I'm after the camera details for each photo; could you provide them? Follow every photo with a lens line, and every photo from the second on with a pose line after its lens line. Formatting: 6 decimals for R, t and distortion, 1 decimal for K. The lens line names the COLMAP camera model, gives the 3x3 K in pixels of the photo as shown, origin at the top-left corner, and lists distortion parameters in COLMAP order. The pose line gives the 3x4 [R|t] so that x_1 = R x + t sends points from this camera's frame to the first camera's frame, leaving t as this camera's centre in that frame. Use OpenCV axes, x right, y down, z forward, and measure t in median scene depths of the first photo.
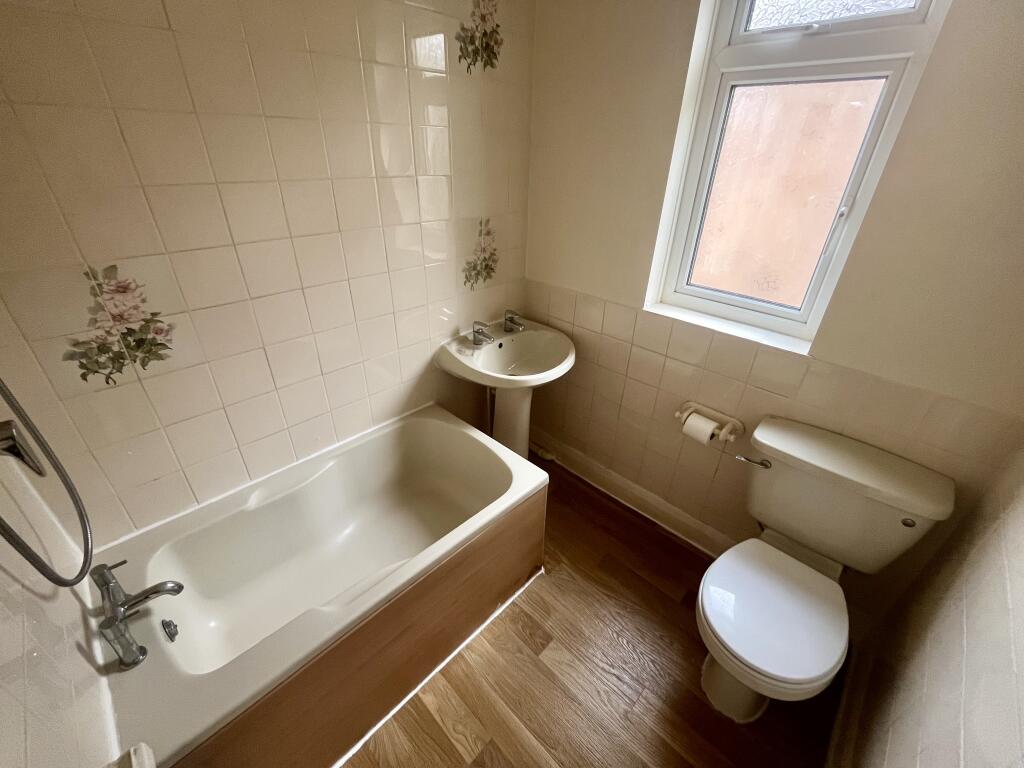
lens RADIAL K [[416.9, 0, 512.0], [0, 416.9, 384.0], [0, 0, 1]] dist [-0.000213, -0.000073]
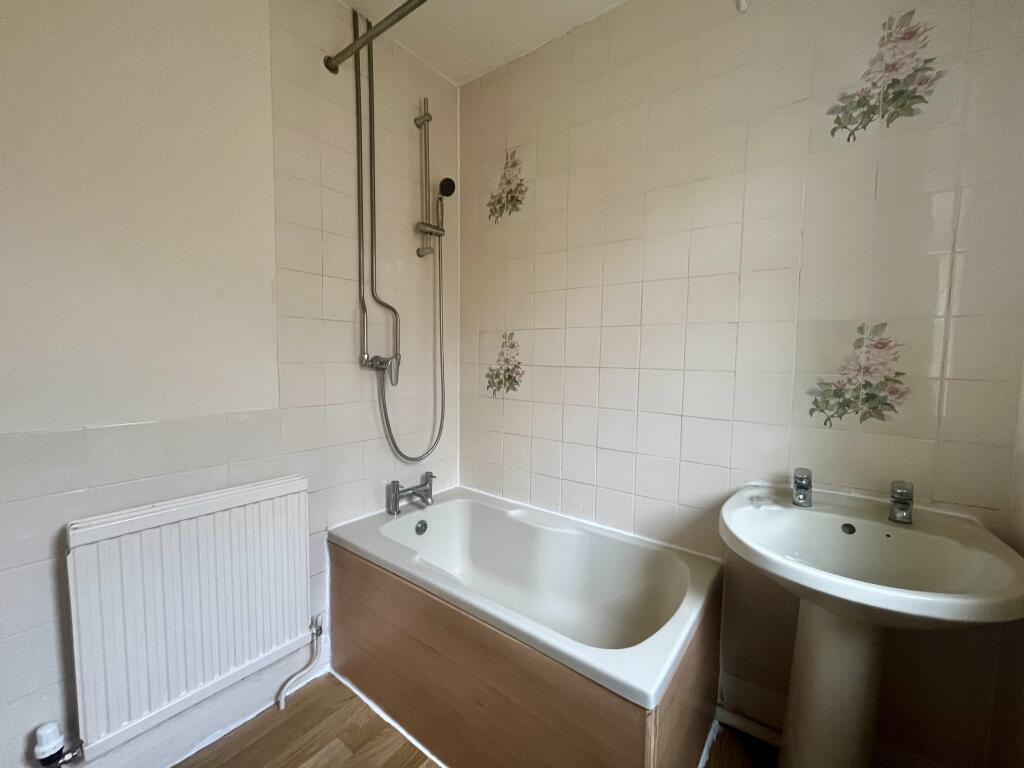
lens RADIAL K [[418.1, 0, 512.0], [0, 418.1, 384.0], [0, 0, 1]] dist [-0.000870, -0.000372]
pose [[0.124286, 0.052083, -0.990879, 0.594335], [-0.495527, 0.868436, -0.016507, -0.037794], [0.859655, 0.493058, 0.133743, 0.576404]]
